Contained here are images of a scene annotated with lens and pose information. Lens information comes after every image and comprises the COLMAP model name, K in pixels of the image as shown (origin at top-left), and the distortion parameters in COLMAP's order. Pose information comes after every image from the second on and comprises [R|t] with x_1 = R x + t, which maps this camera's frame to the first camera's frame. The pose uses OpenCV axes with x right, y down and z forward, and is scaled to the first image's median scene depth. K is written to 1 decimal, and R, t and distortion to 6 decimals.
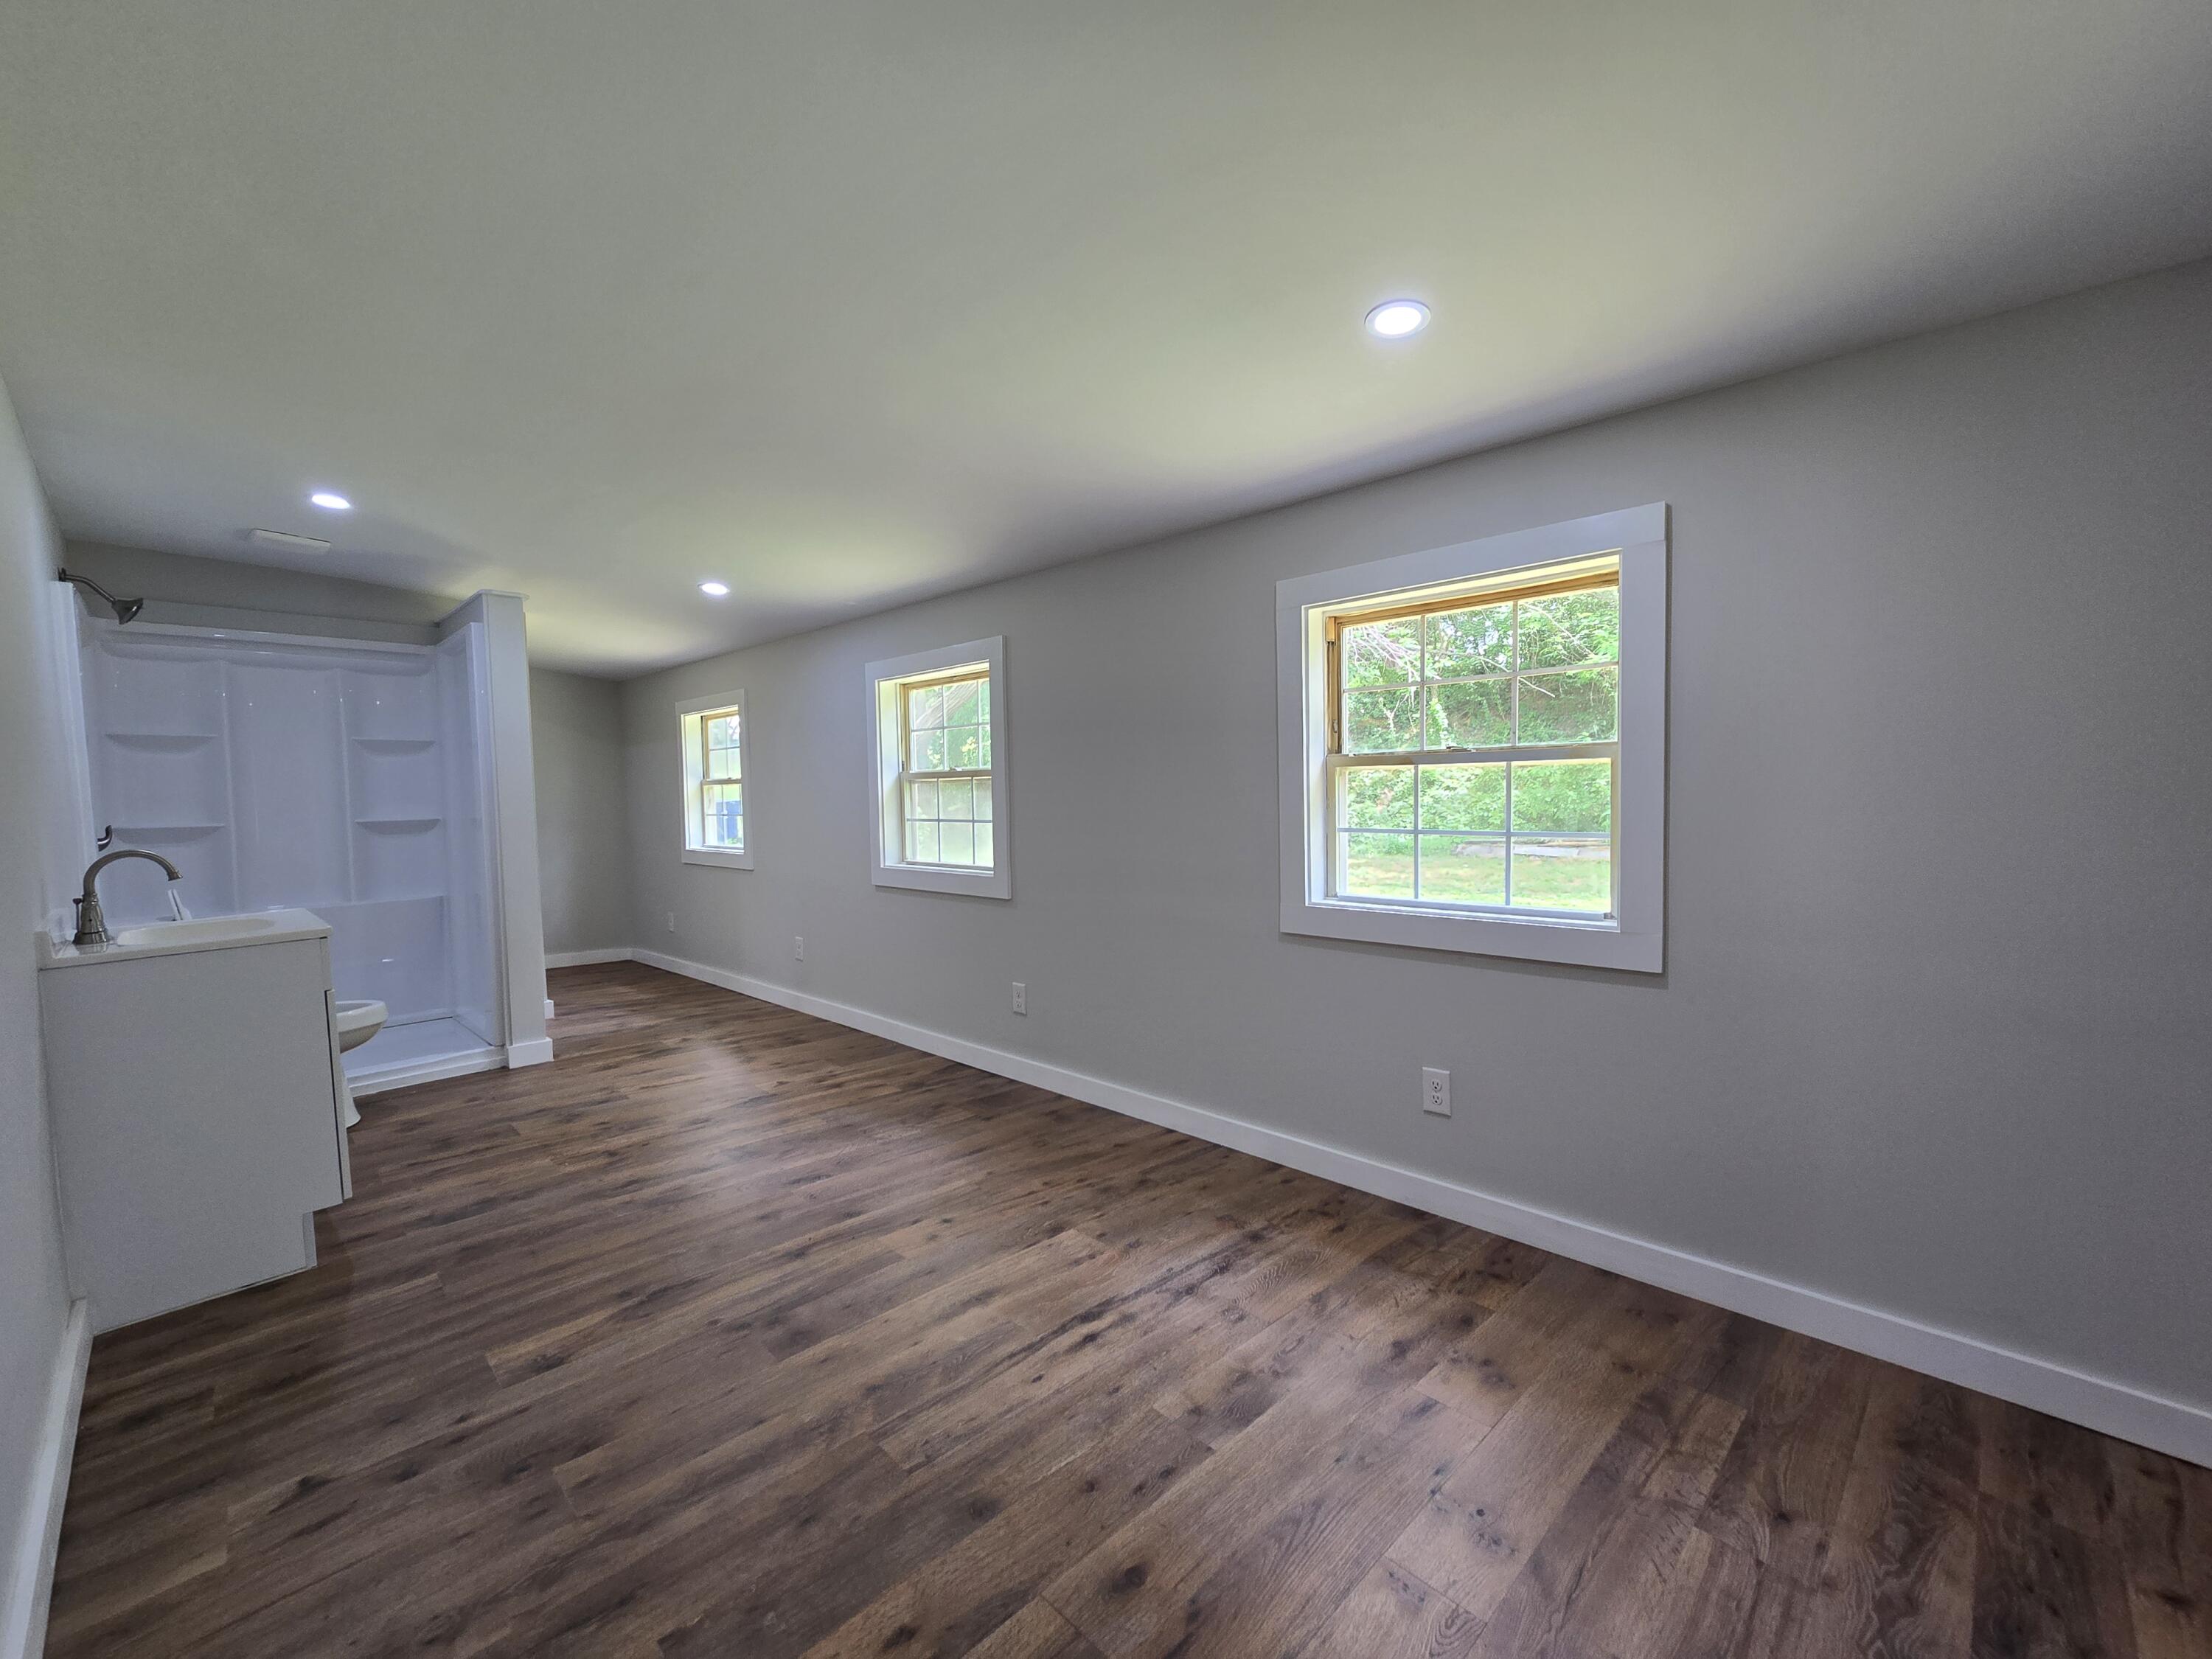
lens RADIAL K [[887.6, 0, 1106.0], [0, 887.6, 829.5], [0, 0, 1]] dist [0.000943, -0.000302]
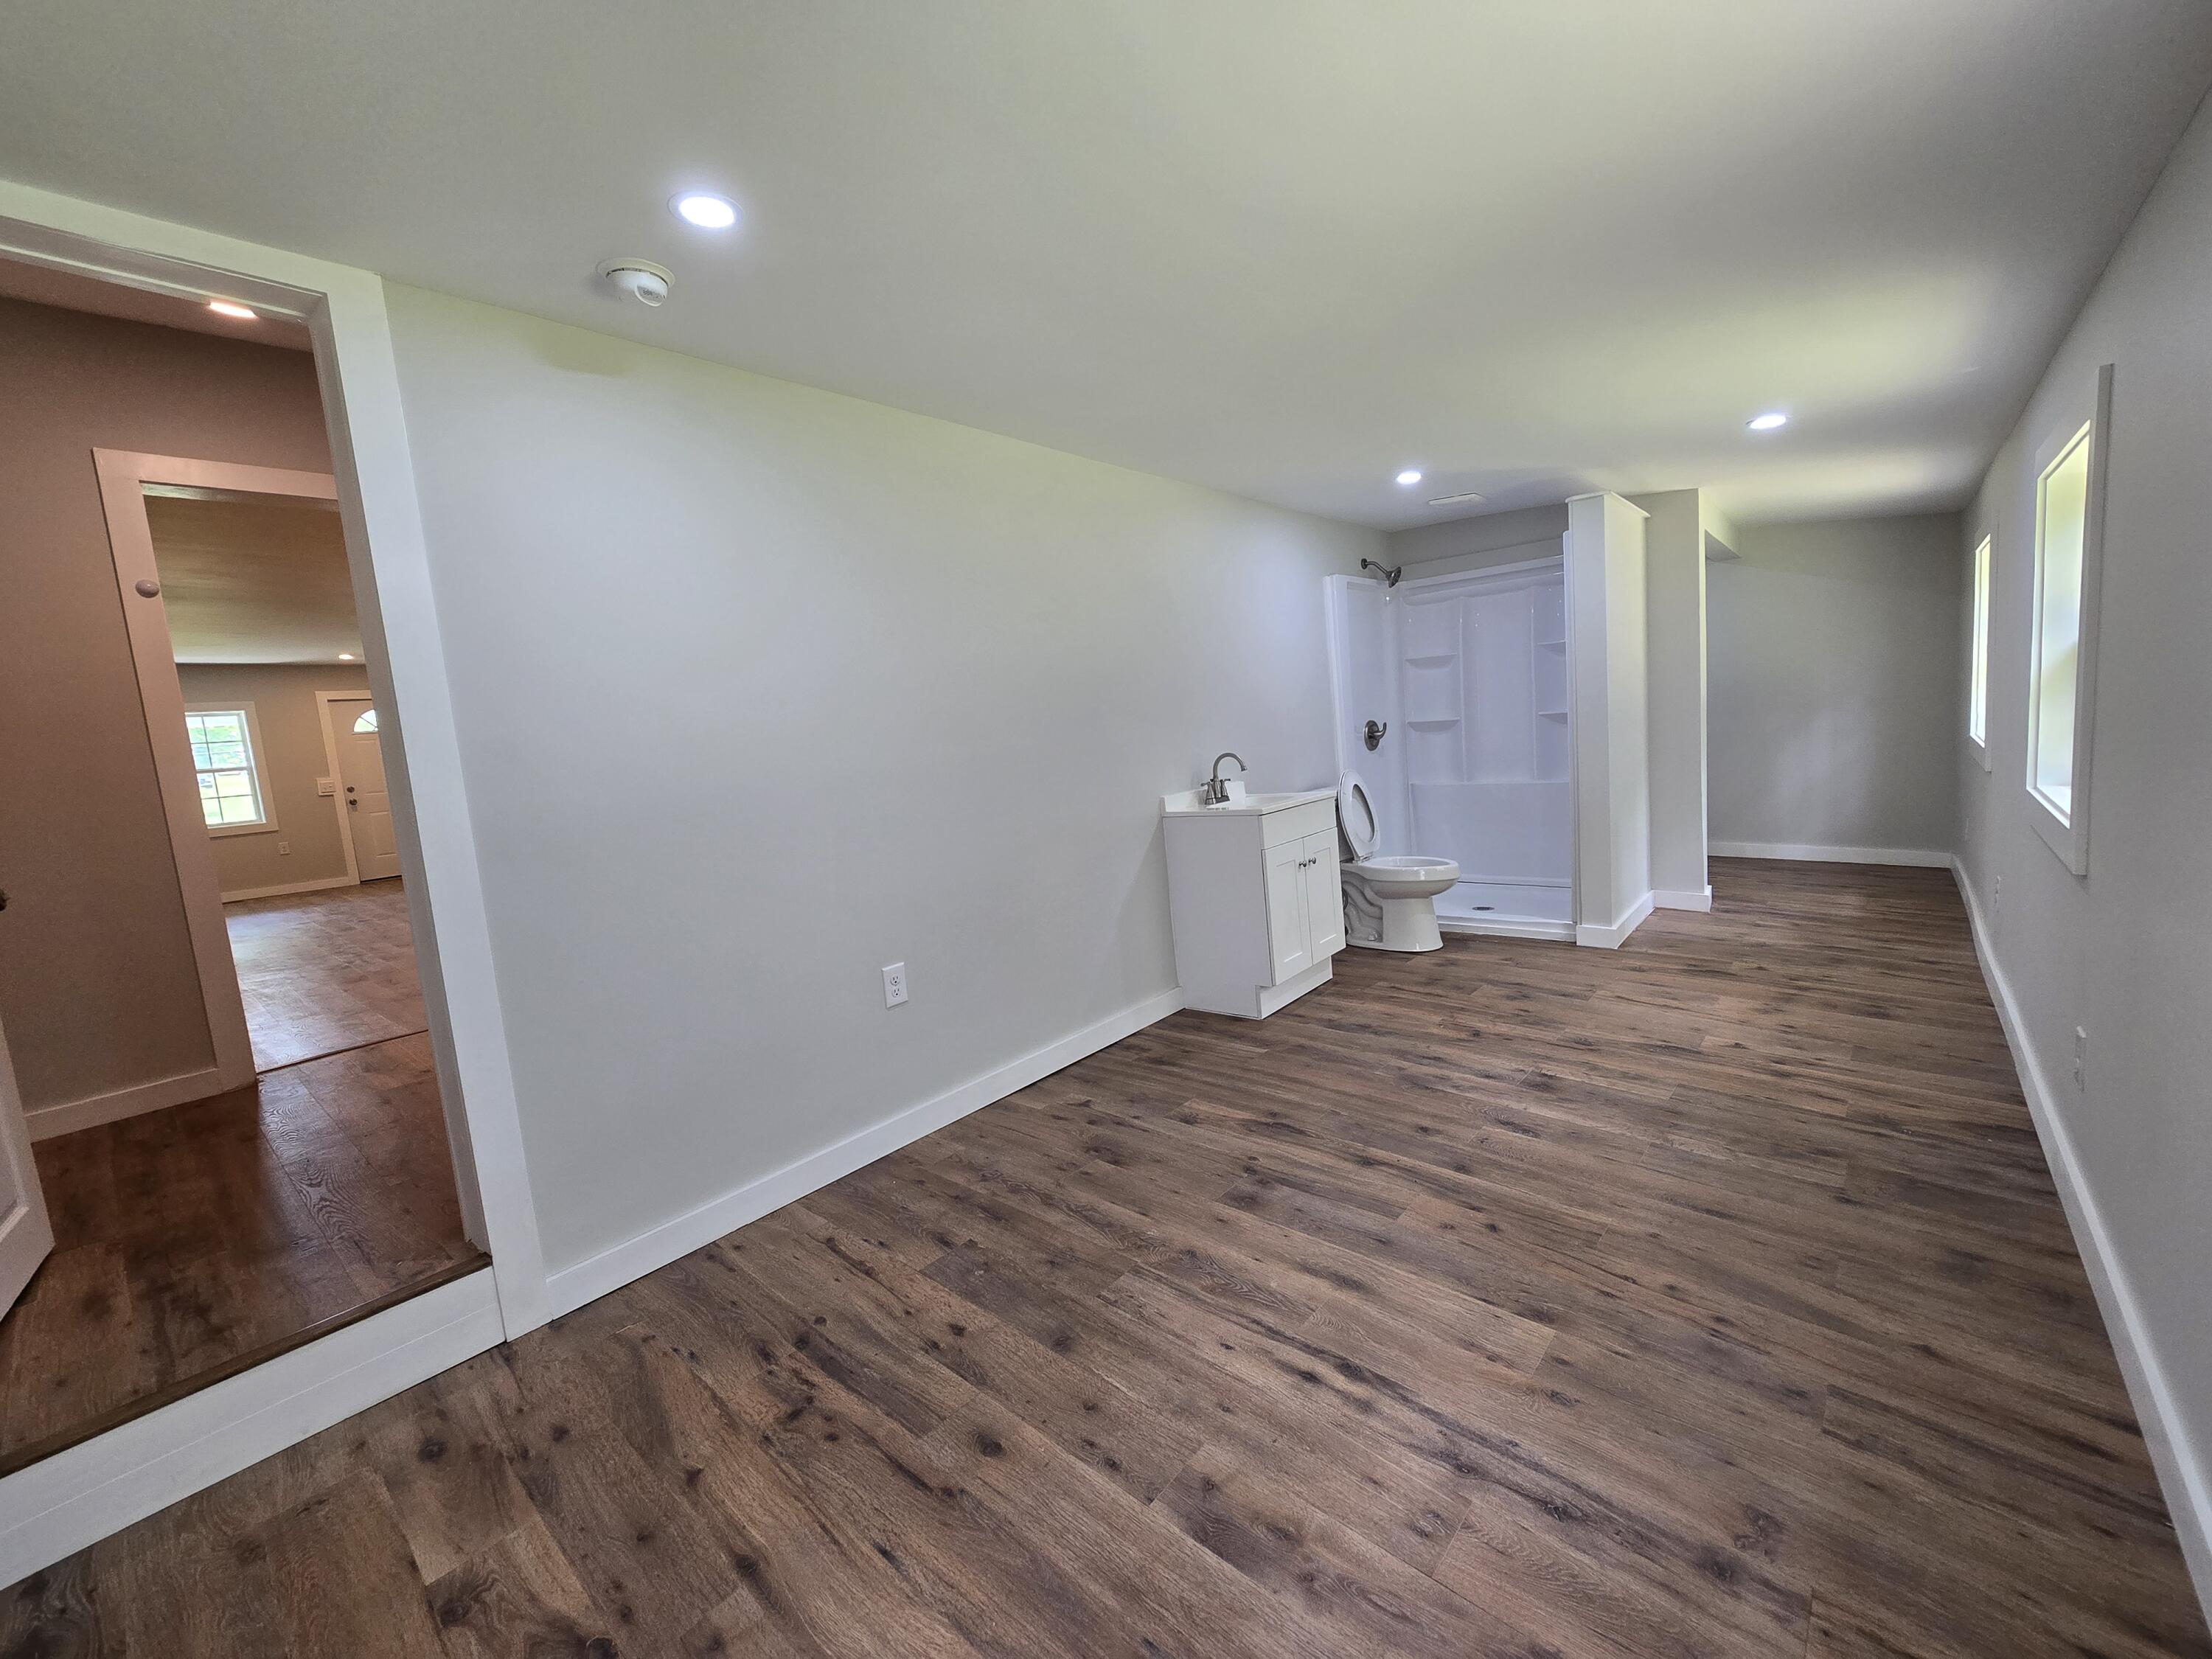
lens RADIAL K [[887.6, 0, 1106.0], [0, 887.6, 829.5], [0, 0, 1]] dist [0.000943, -0.000302]
pose [[0.081531, 0.129884, -0.988171, 0.634563], [0.035297, 0.990474, 0.133099, -0.069716], [0.996046, -0.045731, 0.076169, 0.634545]]
